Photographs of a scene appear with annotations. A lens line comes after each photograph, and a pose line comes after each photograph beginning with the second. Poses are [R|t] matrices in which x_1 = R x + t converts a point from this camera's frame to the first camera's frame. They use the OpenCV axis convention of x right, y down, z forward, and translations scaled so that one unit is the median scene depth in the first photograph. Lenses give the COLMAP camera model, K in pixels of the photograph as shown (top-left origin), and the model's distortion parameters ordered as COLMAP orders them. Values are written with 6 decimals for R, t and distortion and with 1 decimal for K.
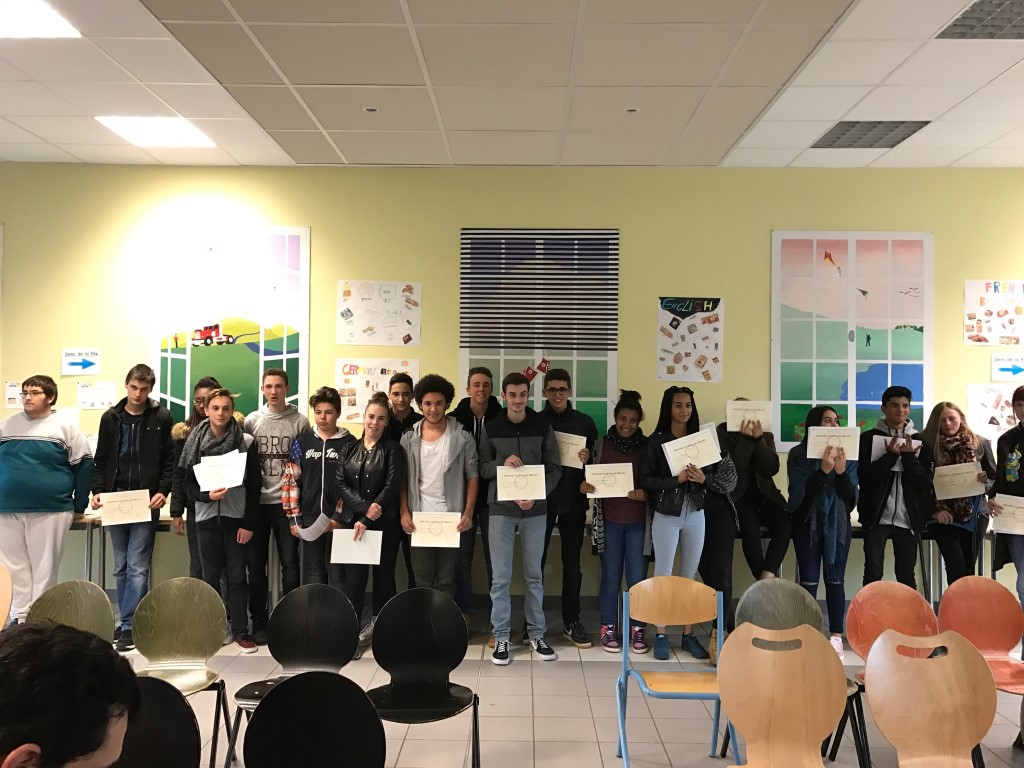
lens RADIAL K [[847.6, 0, 512.0], [0, 847.6, 384.0], [0, 0, 1]] dist [0.073387, -0.256247]
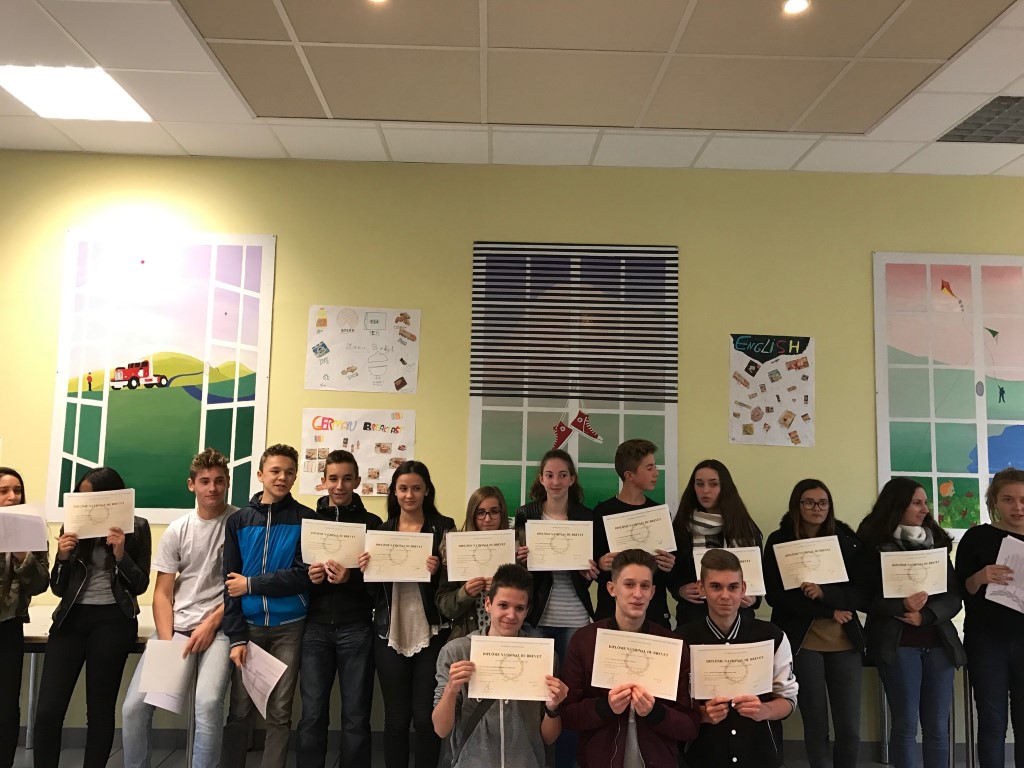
lens RADIAL K [[808.1, 0, 496.9], [0, 808.1, 378.6], [0, 0, 1]] dist [0.062067, -0.115098]
pose [[0.999410, 0.015638, 0.030581, -0.059581], [-0.012935, 0.996152, -0.086679, 0.003927], [-0.031819, 0.086232, 0.995767, 0.280427]]
